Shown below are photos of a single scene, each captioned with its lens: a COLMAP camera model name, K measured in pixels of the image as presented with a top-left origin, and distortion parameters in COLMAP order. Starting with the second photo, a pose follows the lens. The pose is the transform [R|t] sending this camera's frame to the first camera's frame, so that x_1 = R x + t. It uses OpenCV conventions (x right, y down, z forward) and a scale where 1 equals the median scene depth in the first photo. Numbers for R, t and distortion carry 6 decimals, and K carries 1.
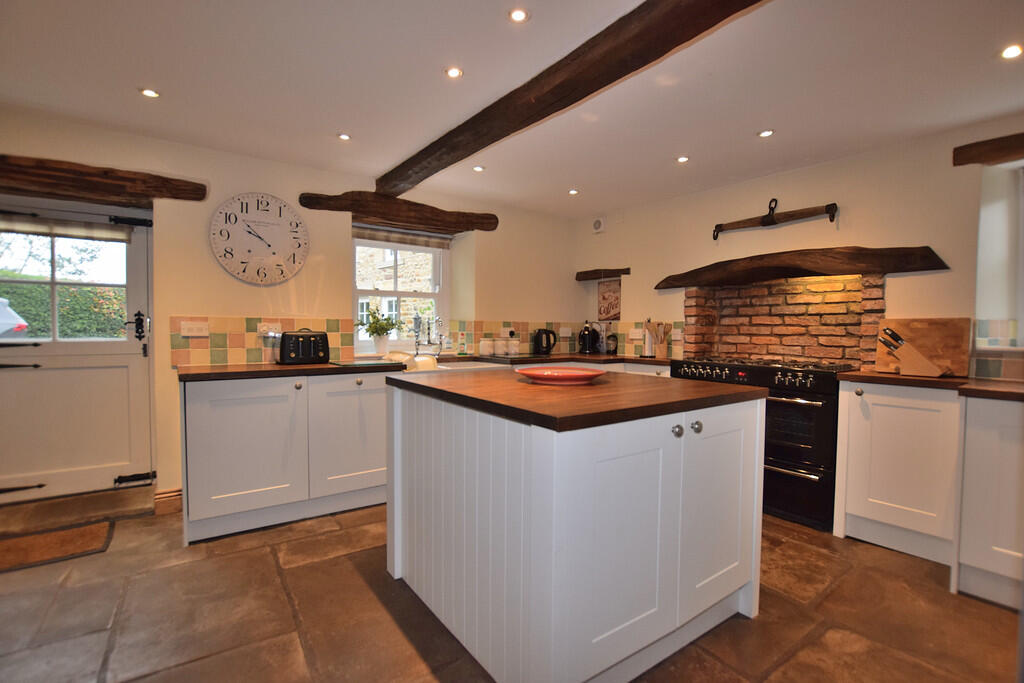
lens RADIAL K [[485.8, 0, 511.5], [0, 485.8, 355.9], [0, 0, 1]] dist [-0.028466, -0.000416]
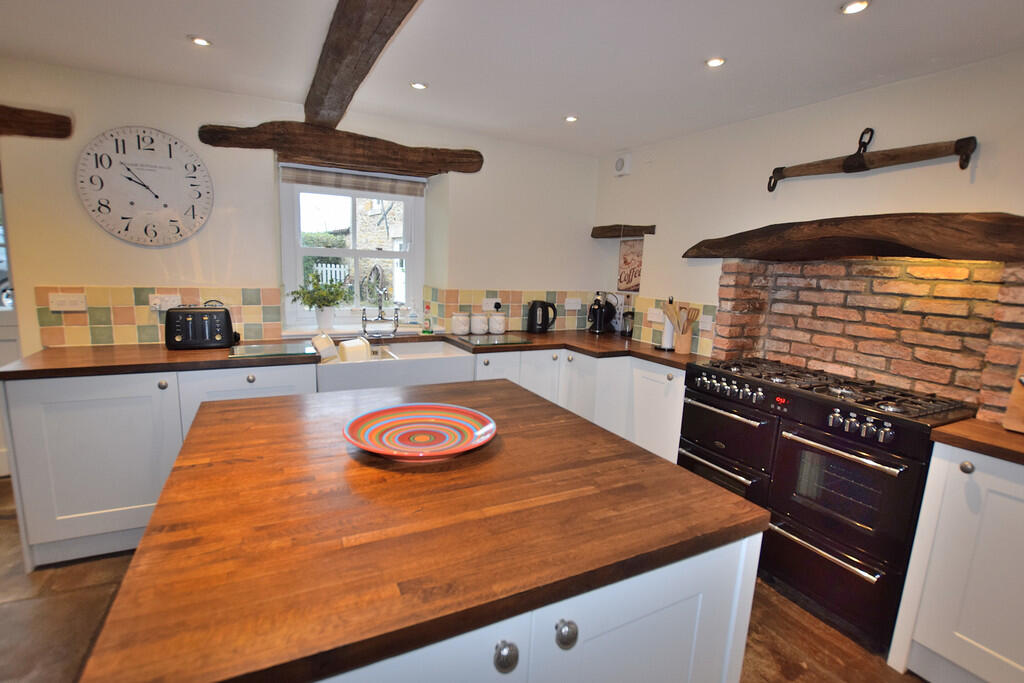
lens RADIAL K [[485.8, 0, 511.5], [0, 485.8, 355.9], [0, 0, 1]] dist [-0.028466, -0.000416]
pose [[0.987597, 0.061114, -0.144627, 0.168510], [-0.042379, 0.990707, 0.129244, -0.080499], [0.151182, -0.121512, 0.981009, 0.246342]]
